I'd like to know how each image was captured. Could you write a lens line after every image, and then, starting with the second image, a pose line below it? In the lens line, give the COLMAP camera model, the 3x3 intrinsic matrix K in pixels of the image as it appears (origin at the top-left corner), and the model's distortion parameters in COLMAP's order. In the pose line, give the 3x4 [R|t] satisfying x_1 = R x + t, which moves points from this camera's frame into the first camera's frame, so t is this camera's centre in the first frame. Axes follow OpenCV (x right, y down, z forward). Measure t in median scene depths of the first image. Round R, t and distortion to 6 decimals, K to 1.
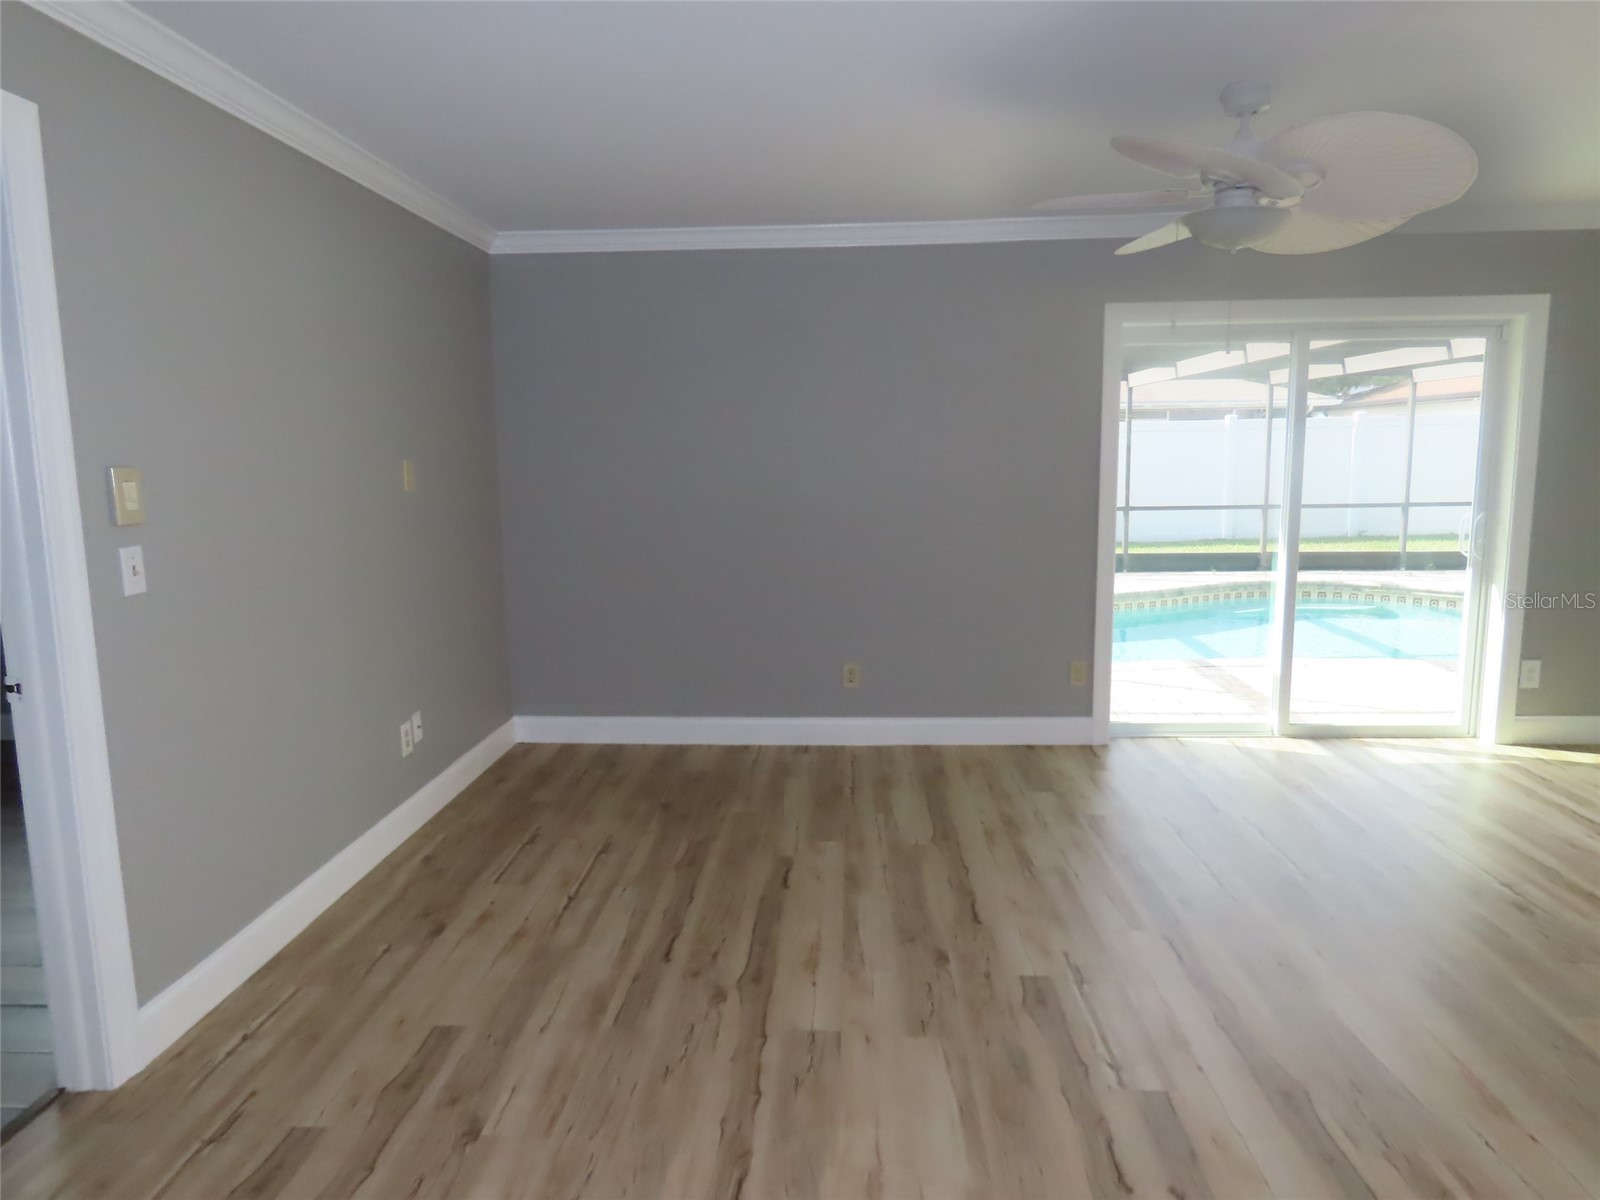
lens RADIAL K [[1003.1, 0, 802.2], [0, 1003.1, 601.6], [0, 0, 1]] dist [-0.022258, 0.008664]
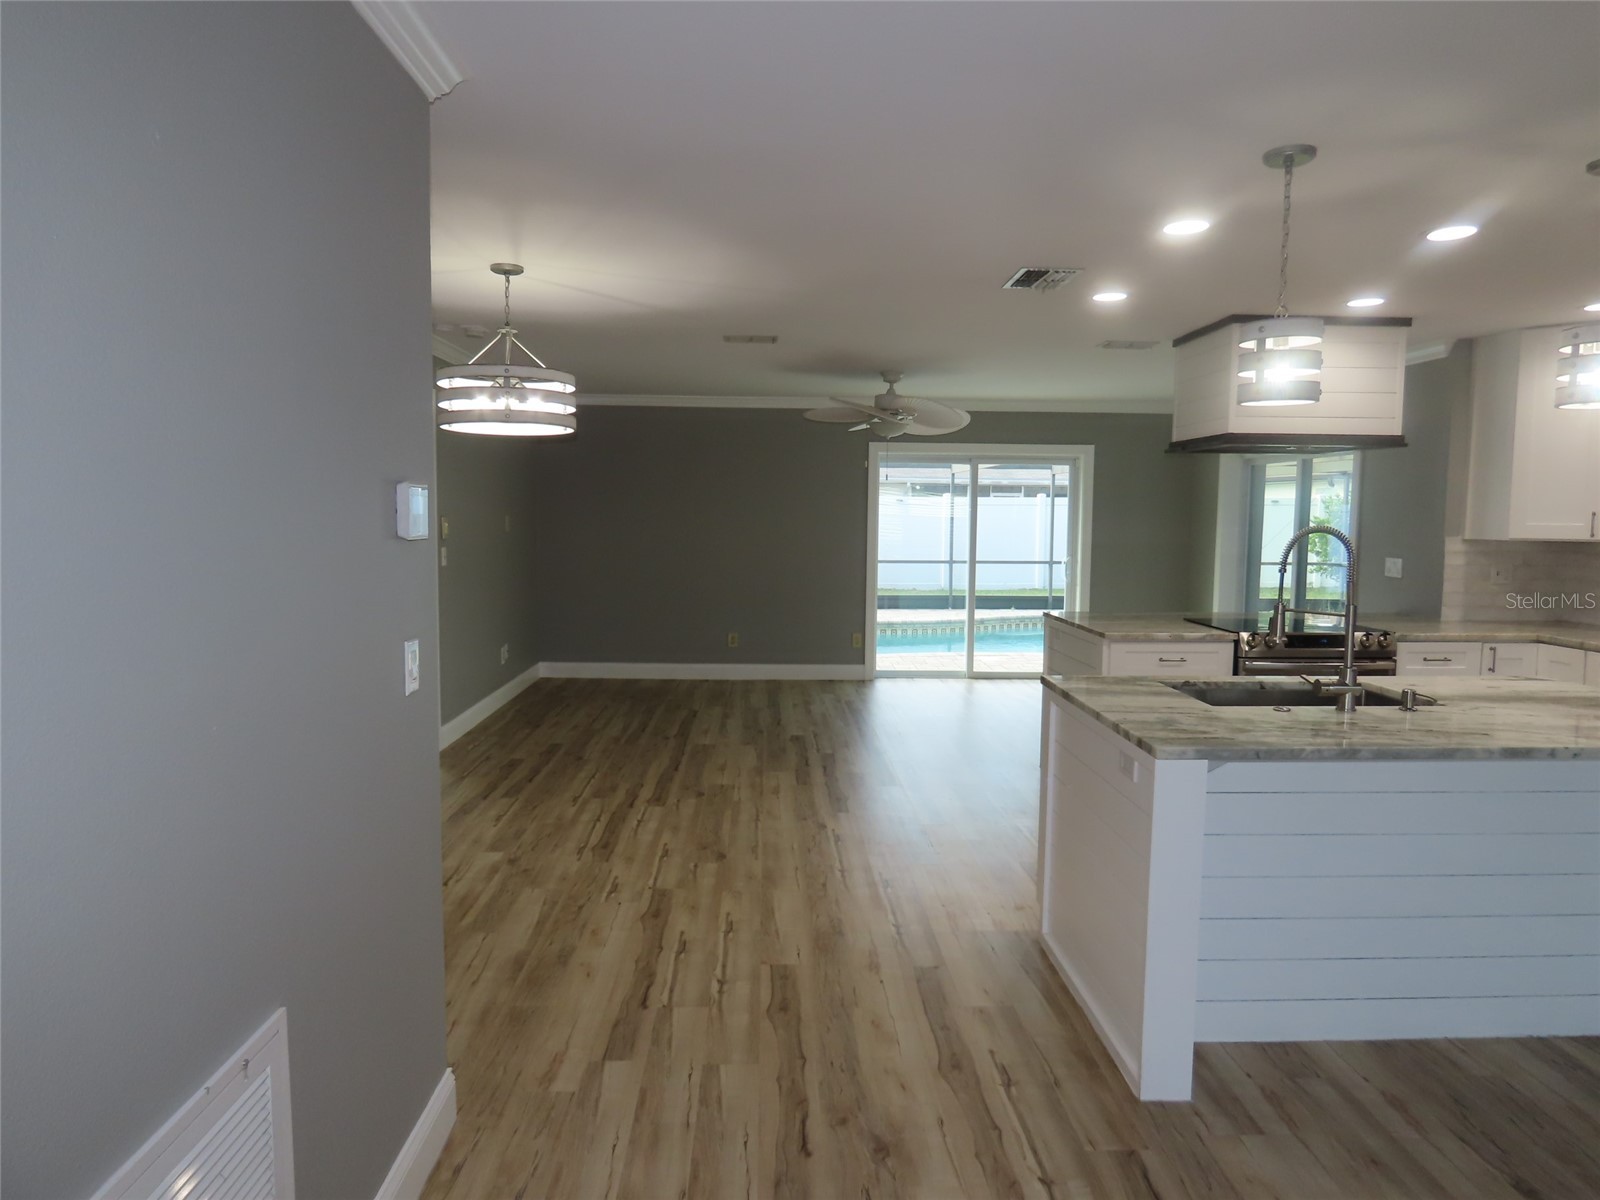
lens RADIAL K [[1003.1, 0, 802.1], [0, 1003.1, 600.5], [0, 0, 1]] dist [-0.022258, 0.008664]
pose [[0.995990, 0.017961, 0.087648, 0.014789], [-0.012530, 0.997990, -0.062122, 0.118205], [-0.088587, 0.060774, 0.994213, -0.843031]]
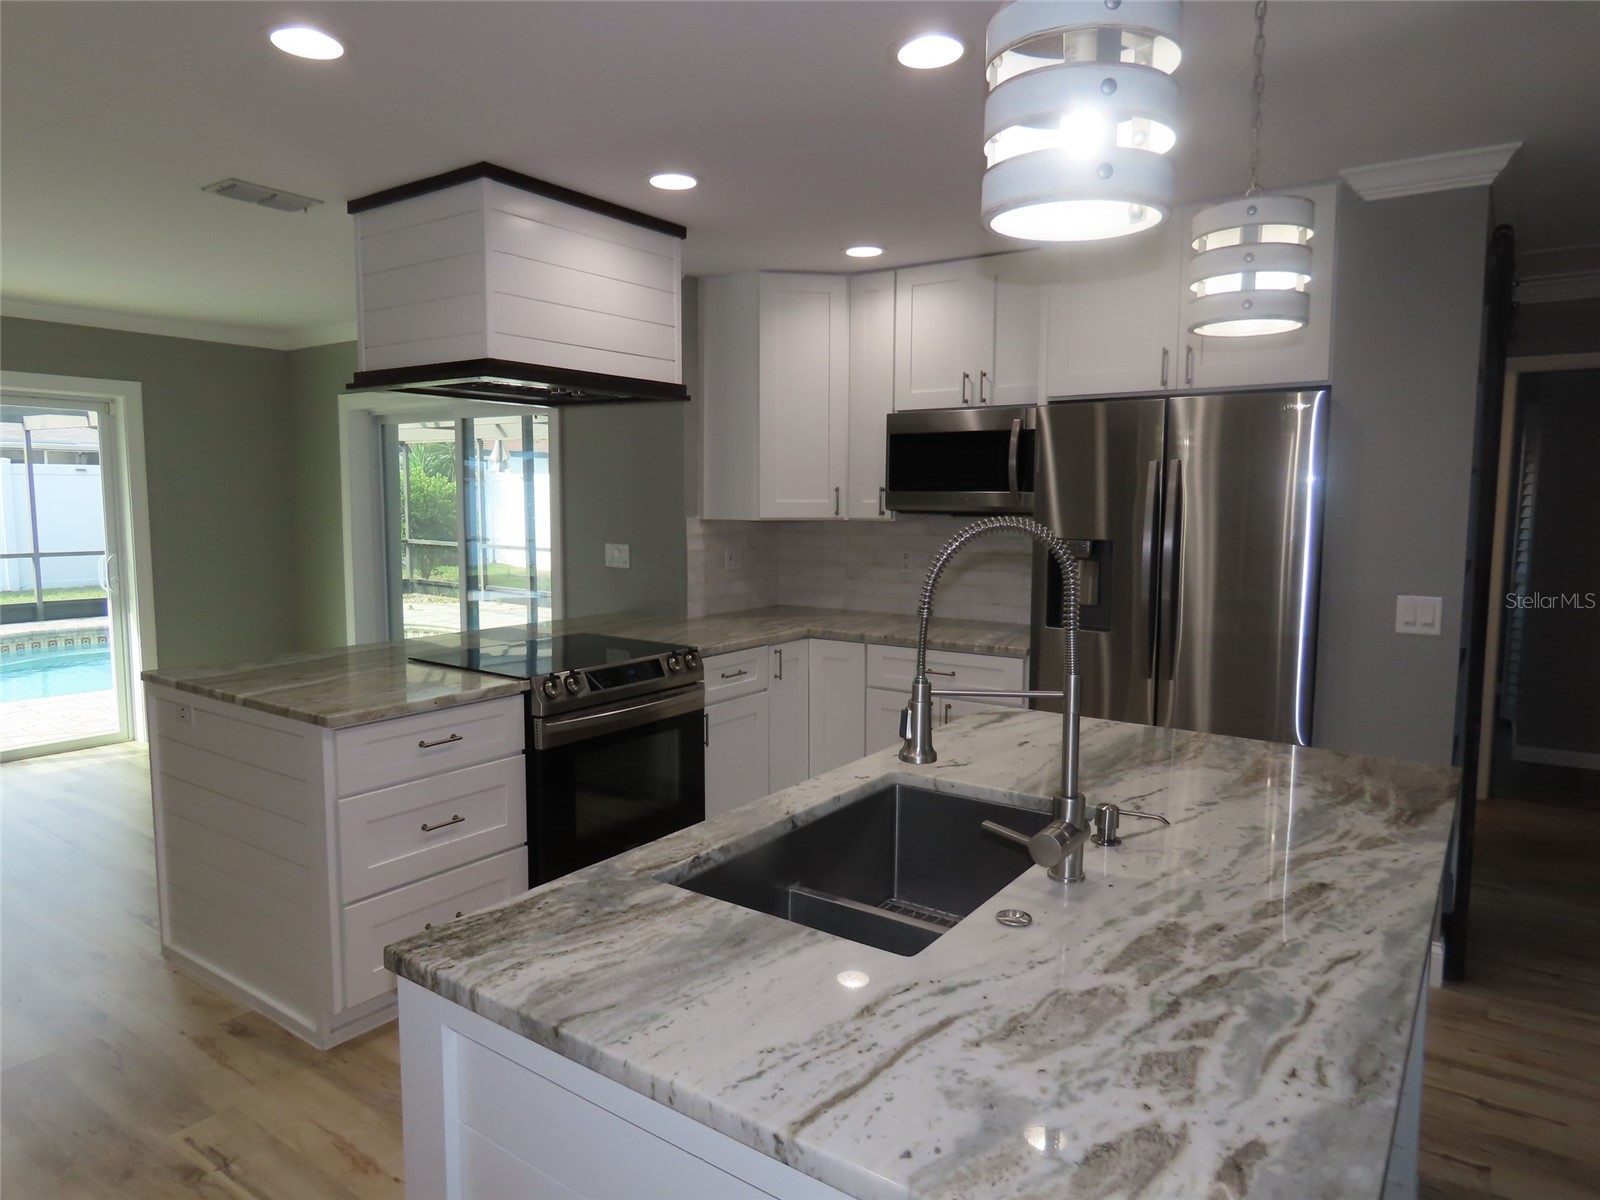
lens RADIAL K [[1003.1, 0, 800.5], [0, 1003.1, 606.2], [0, 0, 1]] dist [-0.022258, 0.008664]
pose [[0.528723, -0.072253, 0.845714, 0.099226], [0.107415, 0.994055, 0.017773, 0.040803], [-0.841970, 0.081445, 0.533341, -0.350063]]
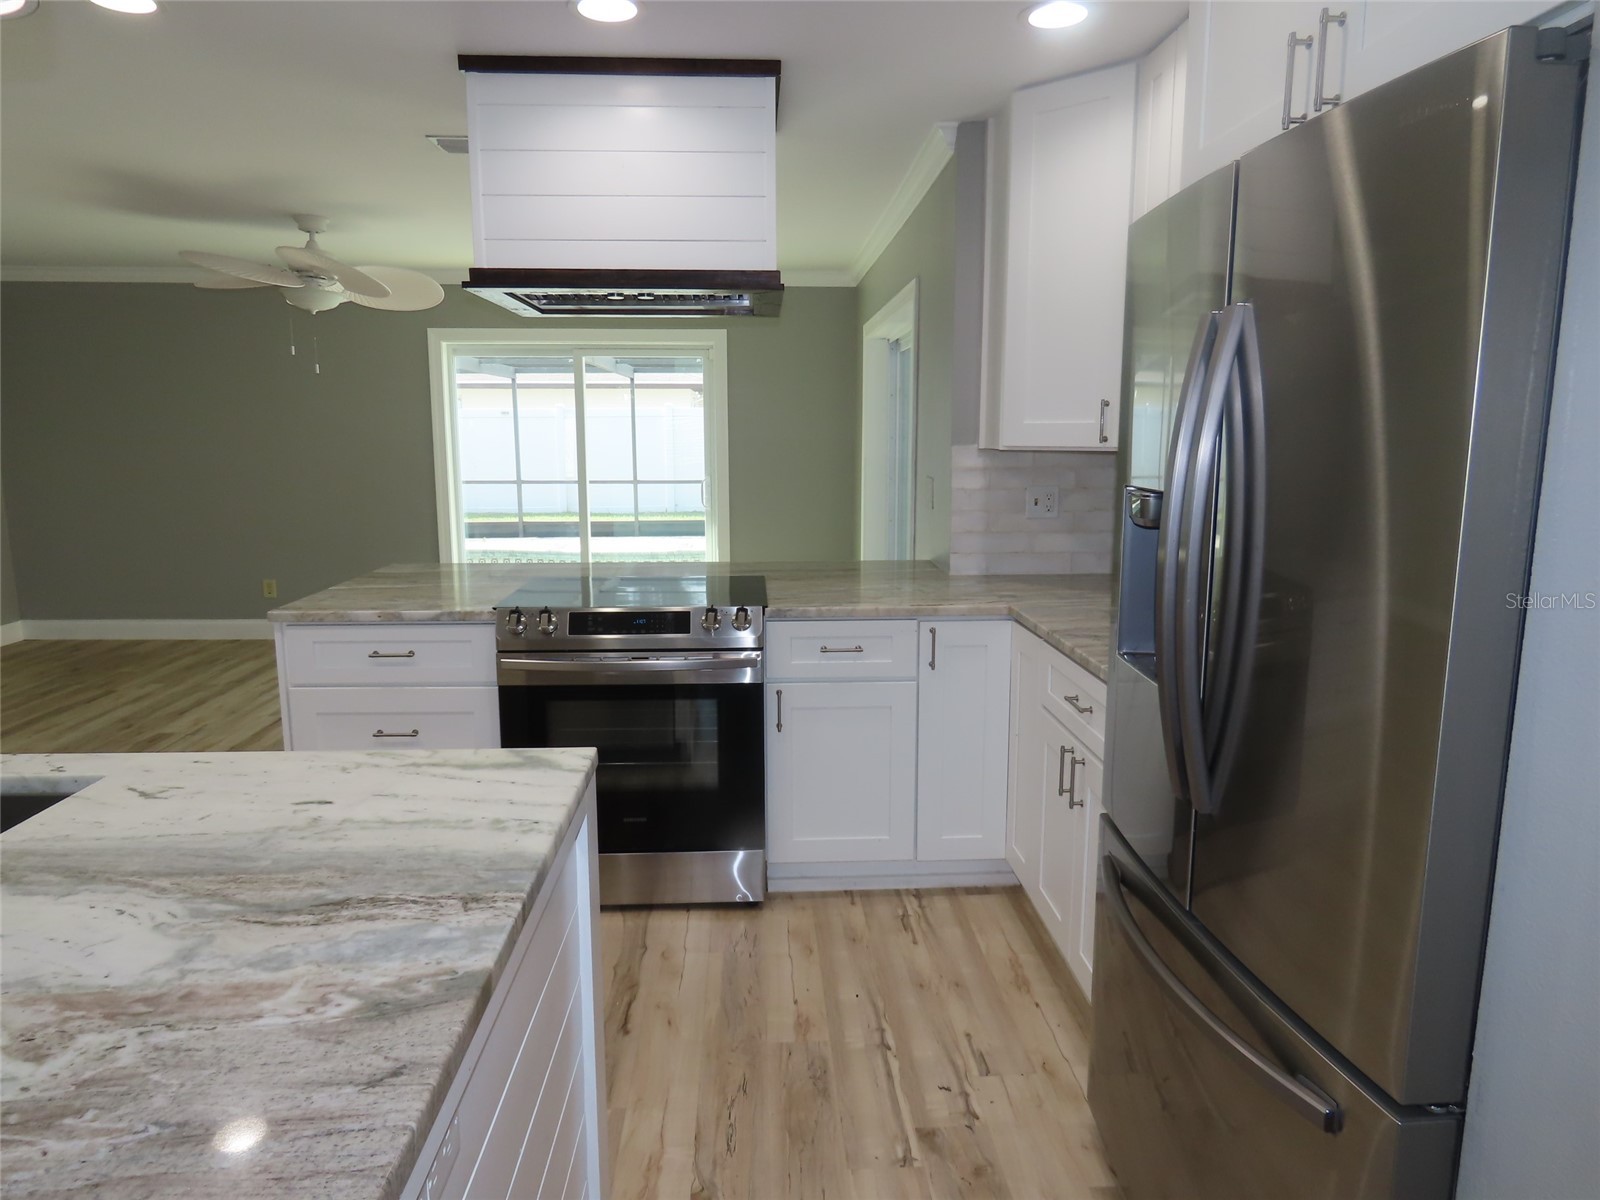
lens RADIAL K [[1003.1, 0, 800.3], [0, 1003.1, 596.9], [0, 0, 1]] dist [-0.022258, 0.008664]
pose [[0.994751, 0.001447, 0.102313, 0.689016], [-0.003407, 0.999814, 0.018984, 0.060961], [-0.102267, -0.019233, 0.994571, -0.486051]]
